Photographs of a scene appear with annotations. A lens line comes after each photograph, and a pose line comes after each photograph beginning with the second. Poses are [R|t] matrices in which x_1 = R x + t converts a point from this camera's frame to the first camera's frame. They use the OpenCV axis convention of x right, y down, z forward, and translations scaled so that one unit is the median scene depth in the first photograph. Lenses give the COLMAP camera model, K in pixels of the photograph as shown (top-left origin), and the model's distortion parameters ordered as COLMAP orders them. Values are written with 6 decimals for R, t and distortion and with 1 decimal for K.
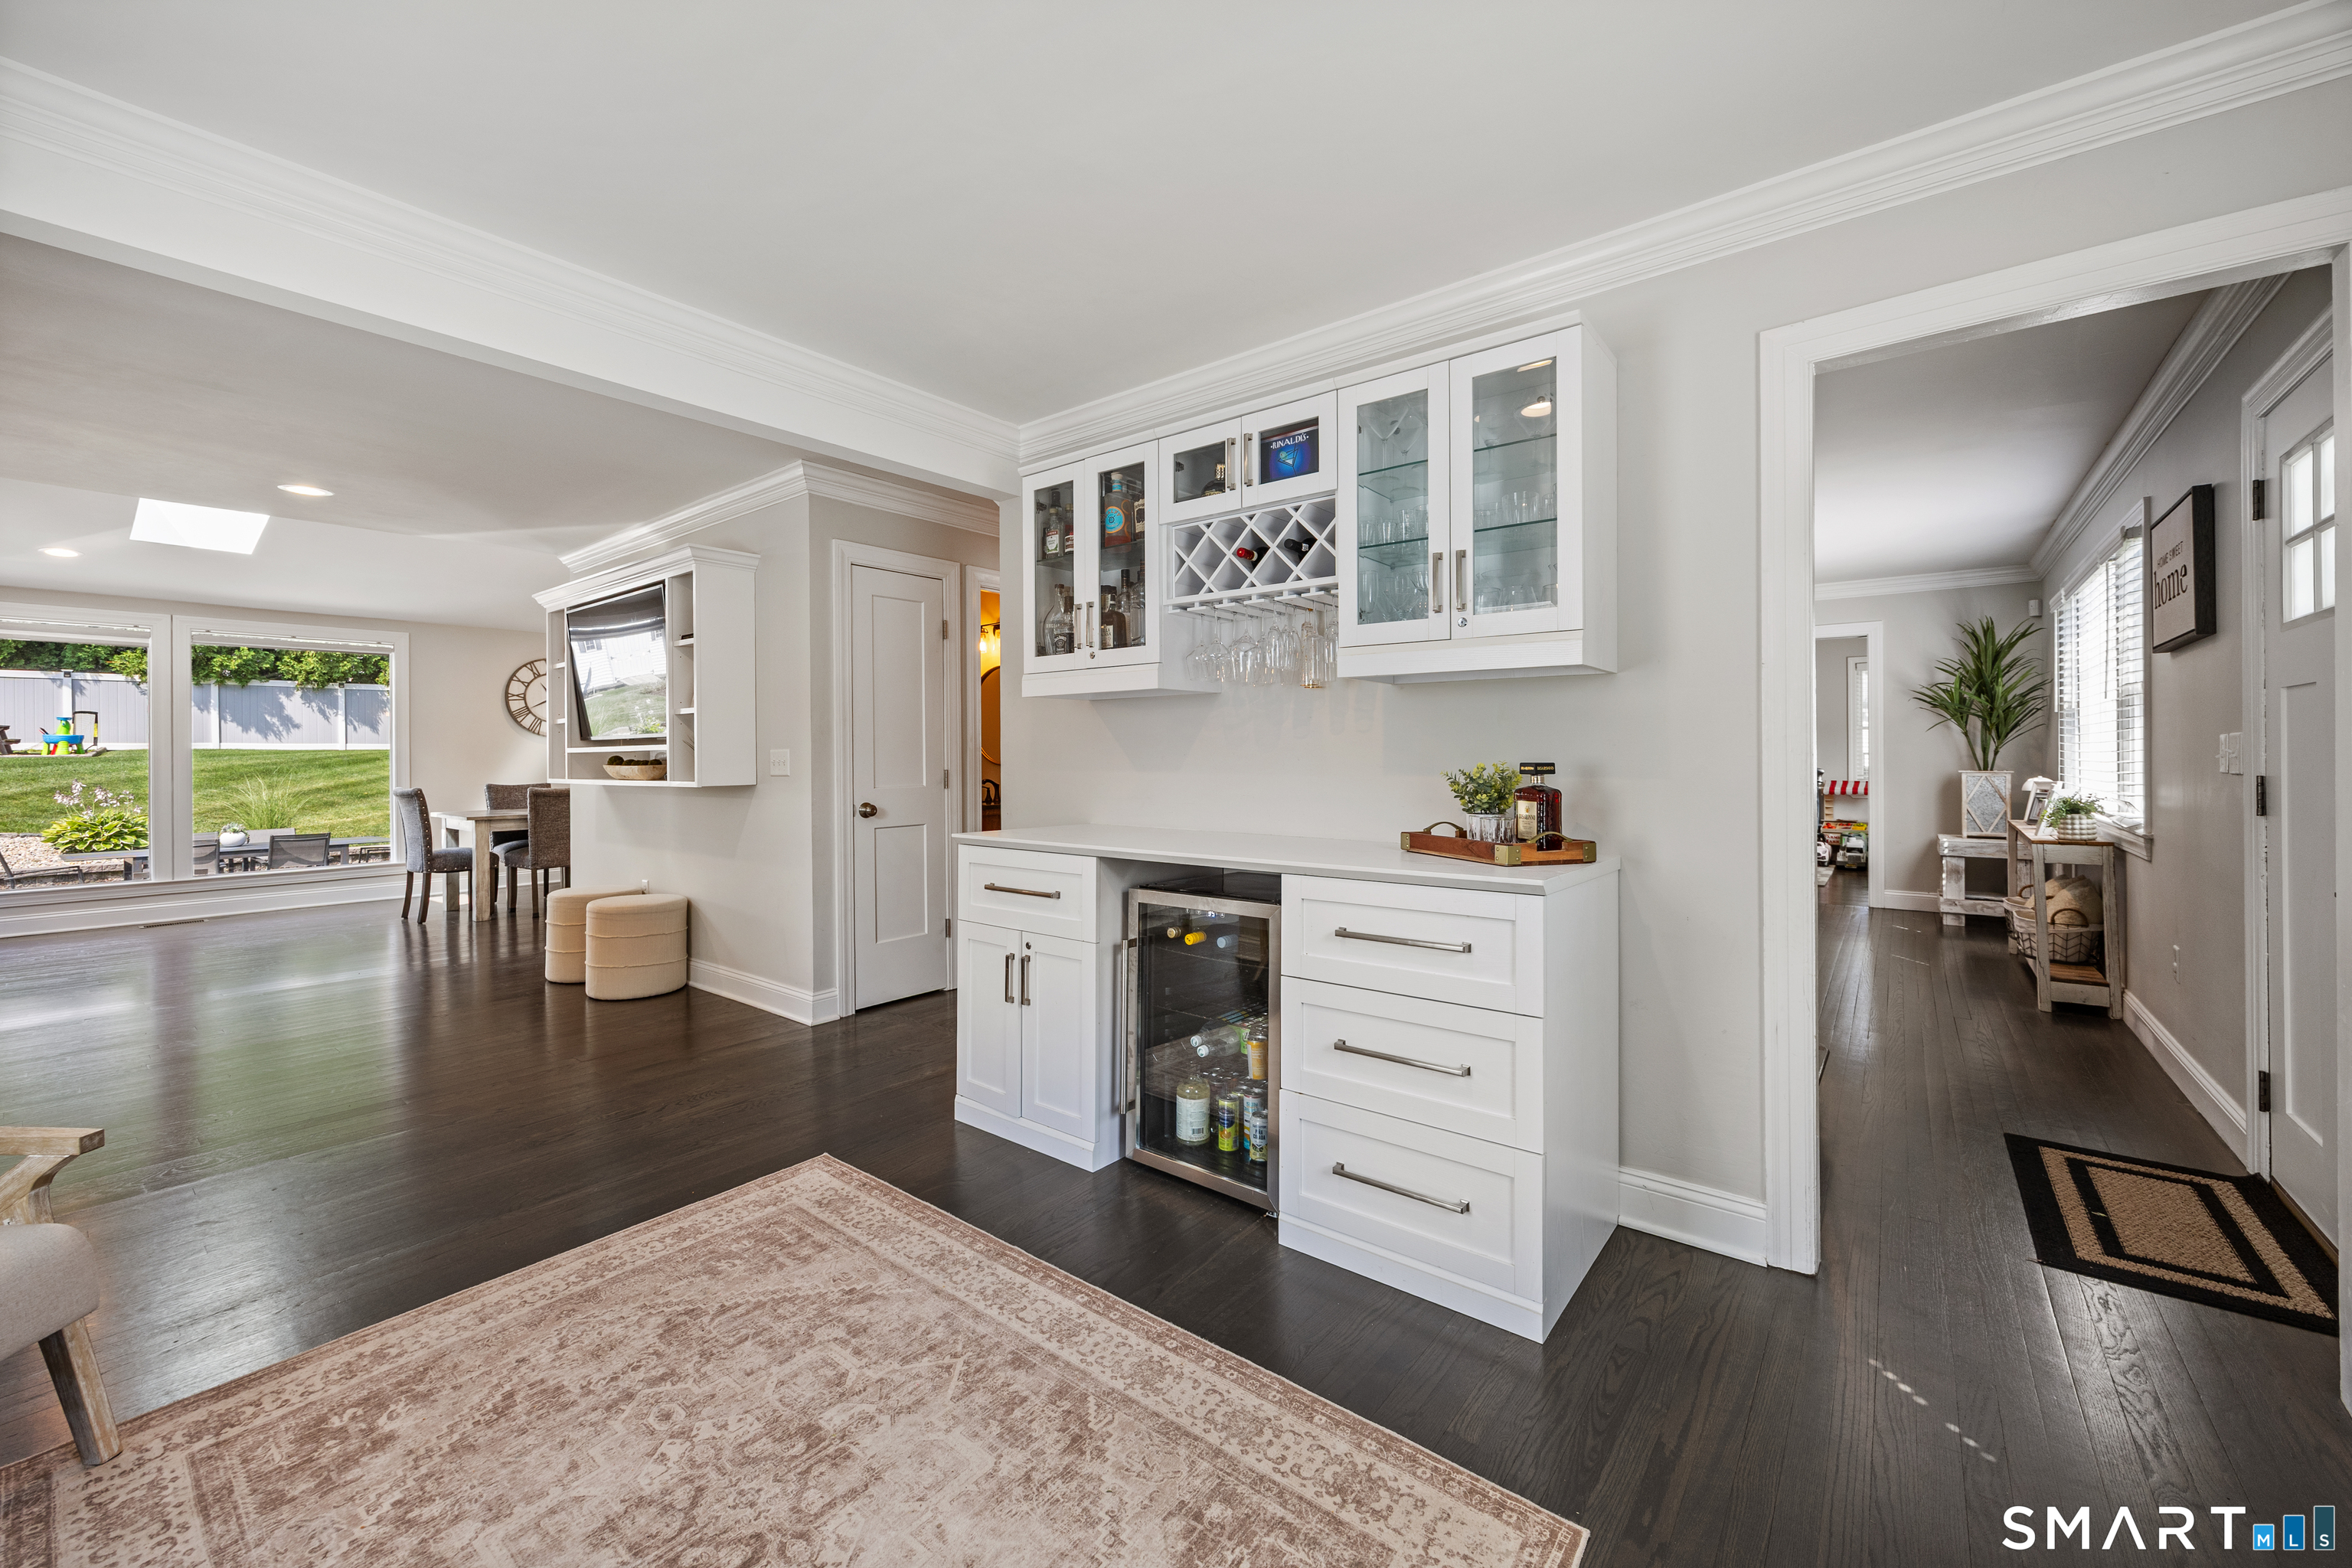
lens RADIAL K [[920.3, 0, 1176.0], [0, 920.3, 784.0], [0, 0, 1]] dist [0.007724, 0.000016]
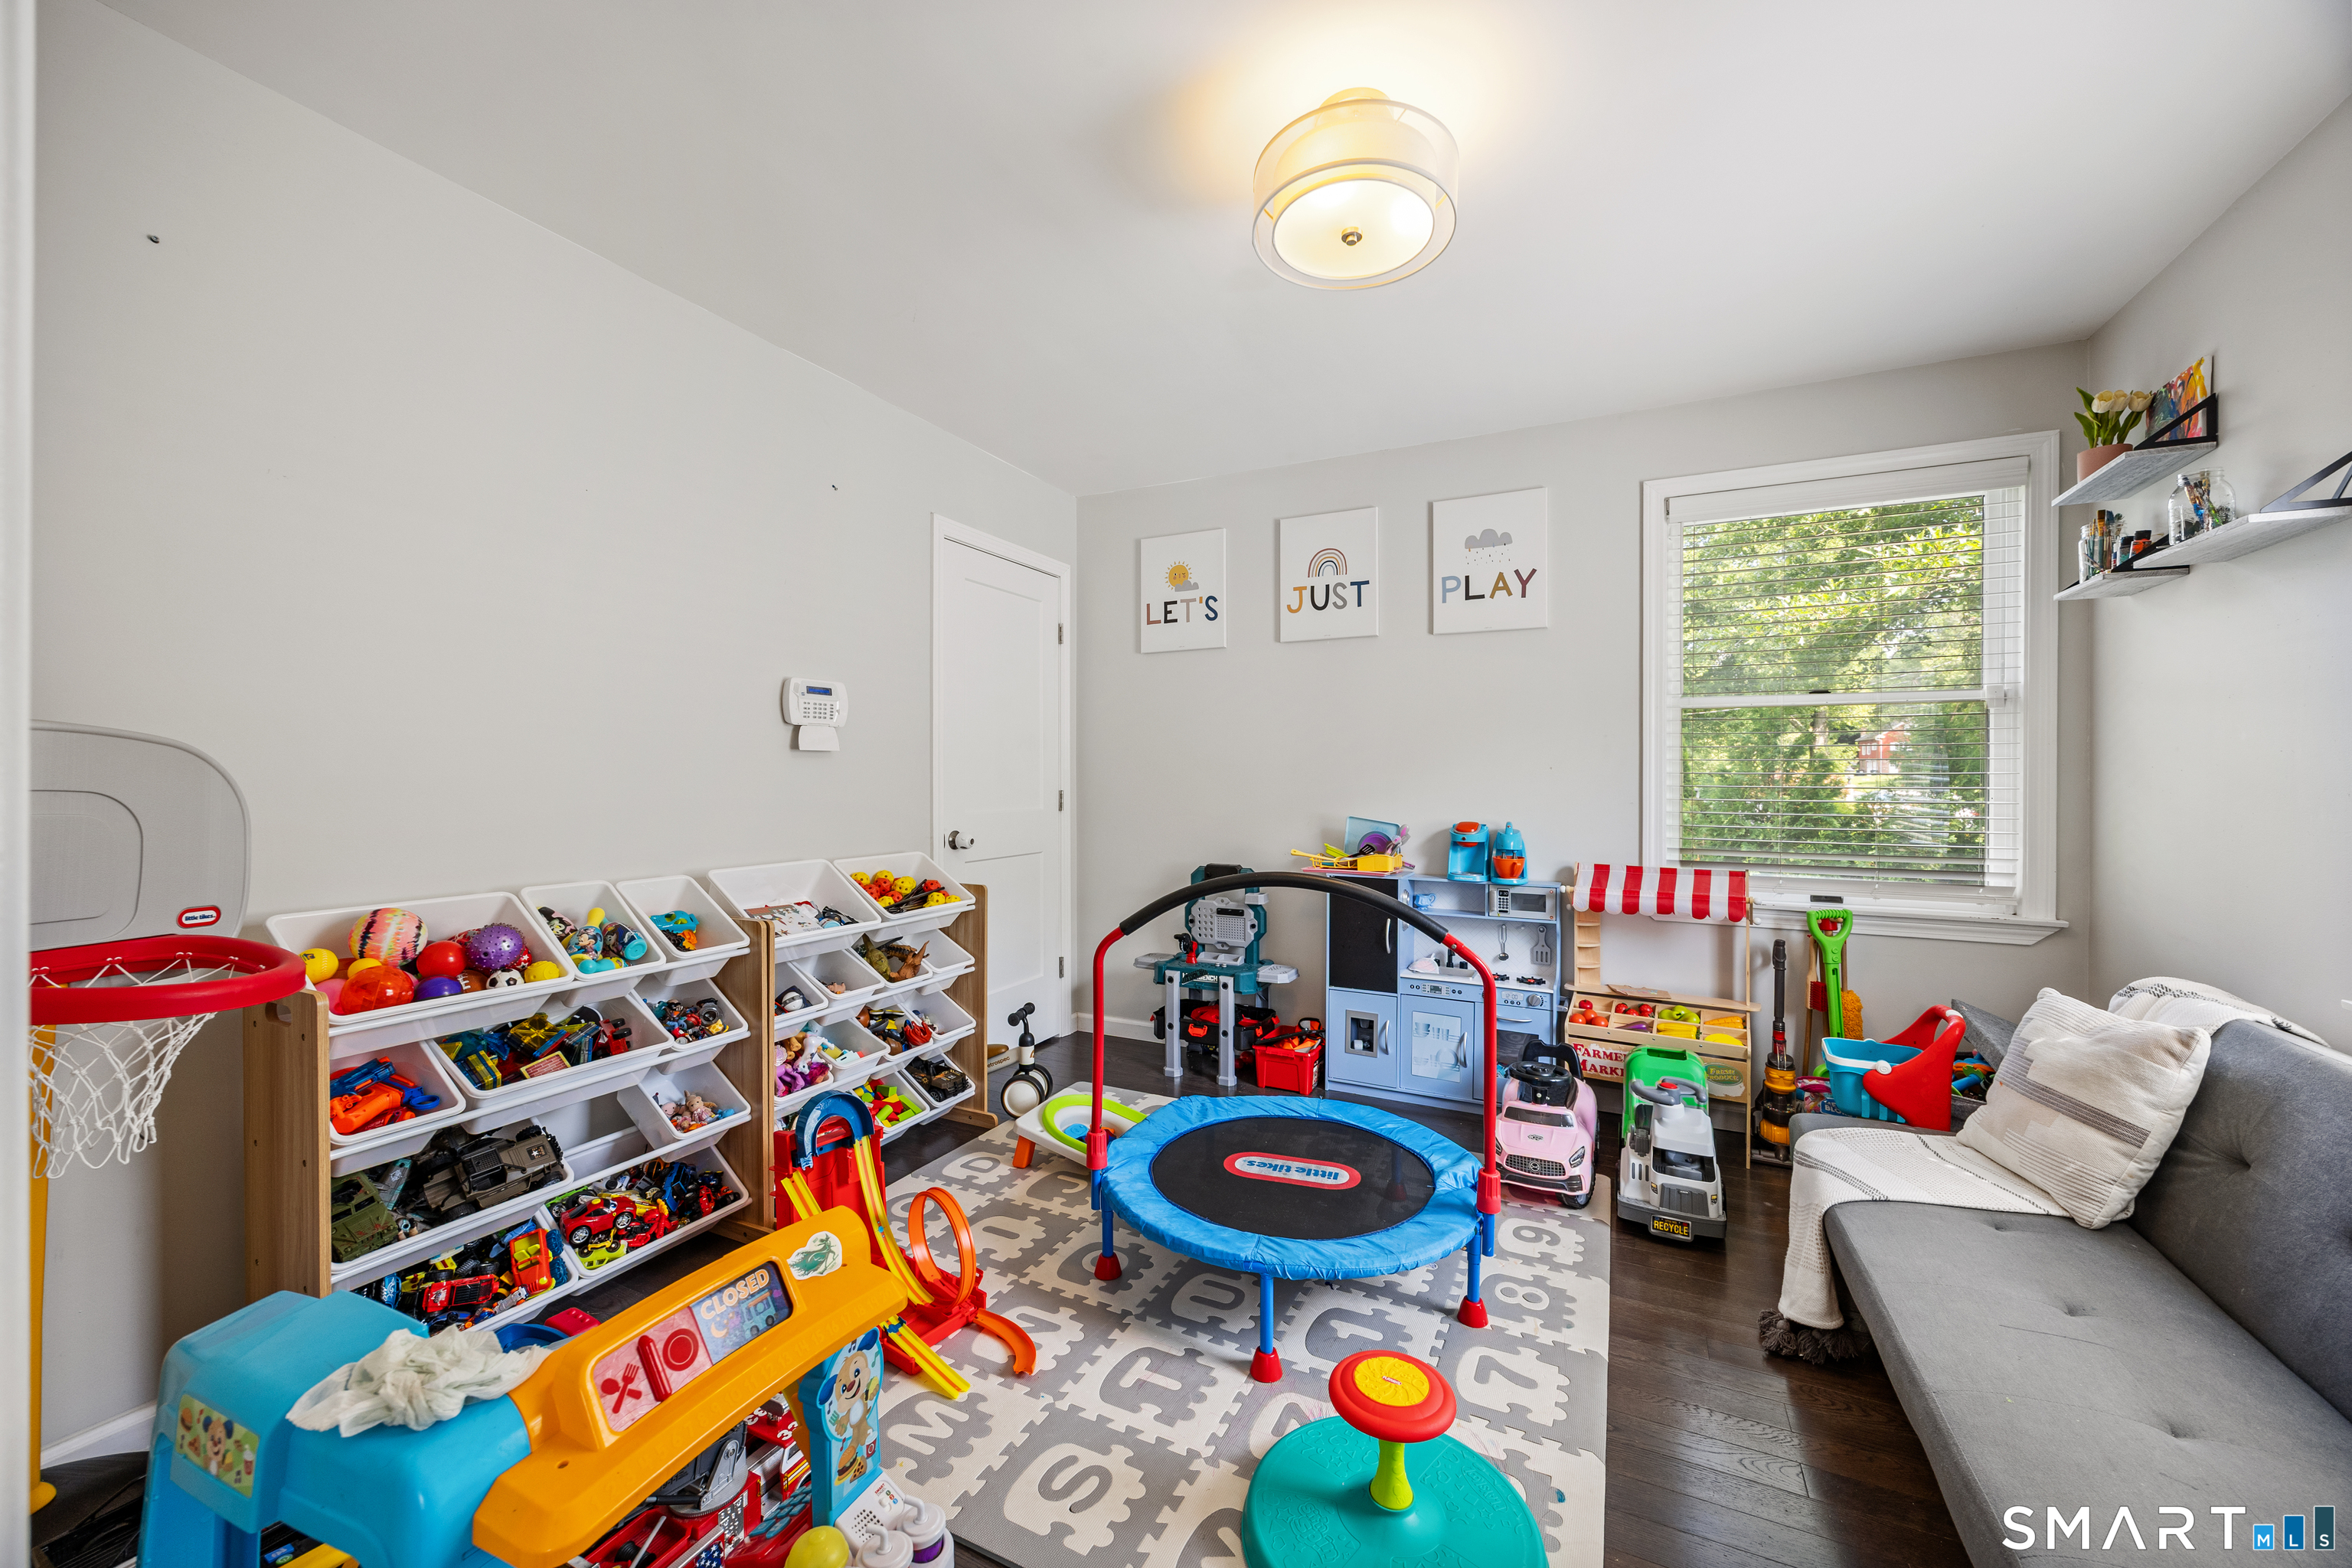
lens RADIAL K [[920.3, 0, 1176.0], [0, 920.3, 784.0], [0, 0, 1]] dist [0.007724, 0.000016]
pose [[0.977886, 0.011410, 0.208826, 0.512511], [-0.007100, 0.999746, -0.021378, -0.023252], [-0.209017, 0.019423, 0.977719, 0.733941]]
